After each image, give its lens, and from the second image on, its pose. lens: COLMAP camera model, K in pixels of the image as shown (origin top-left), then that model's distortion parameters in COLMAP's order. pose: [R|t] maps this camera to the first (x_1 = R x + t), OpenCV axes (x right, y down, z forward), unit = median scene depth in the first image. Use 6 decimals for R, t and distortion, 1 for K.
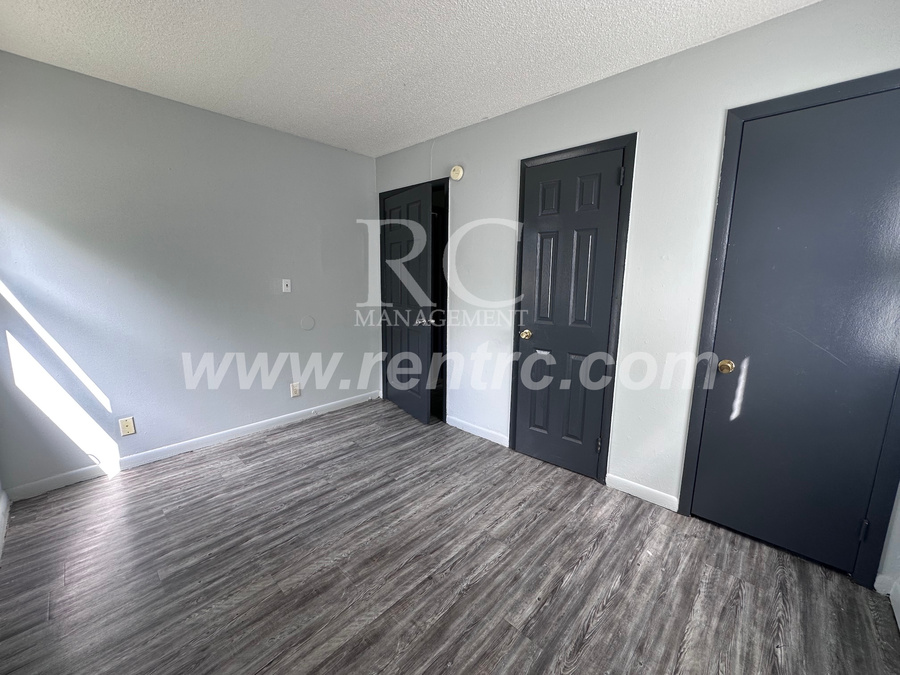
lens RADIAL K [[361.6, 0, 450.0], [0, 361.6, 336.6], [0, 0, 1]] dist [-0.000074, 0.000070]
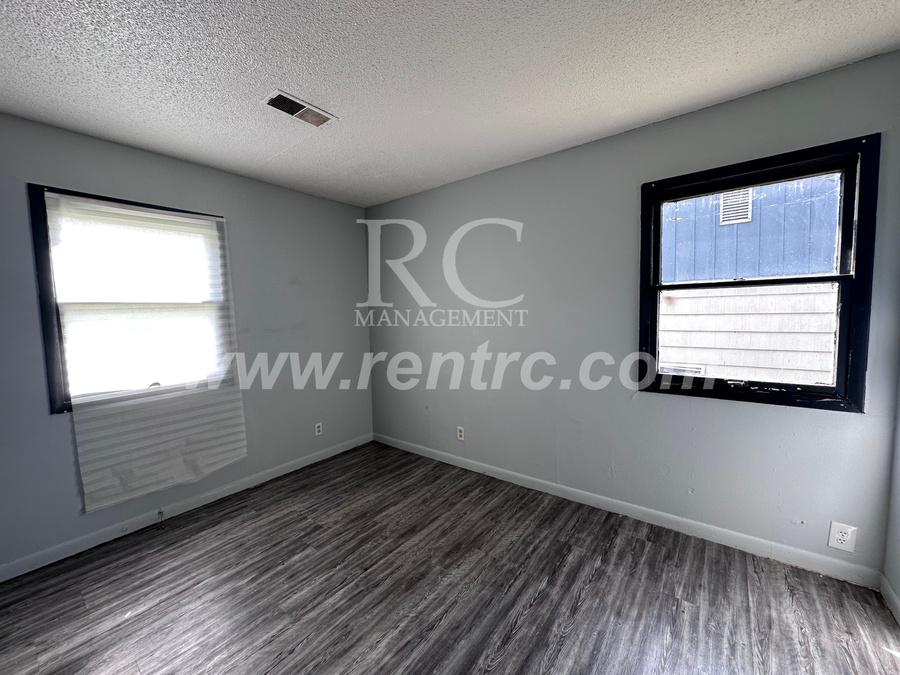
lens RADIAL K [[361.6, 0, 447.5], [0, 361.6, 336.7], [0, 0, 1]] dist [-0.000074, 0.000070]
pose [[-0.995837, 0.019947, -0.088946, -0.217806], [-0.001658, 0.971640, 0.236458, -0.343757], [0.091140, 0.235621, -0.967562, 1.862306]]
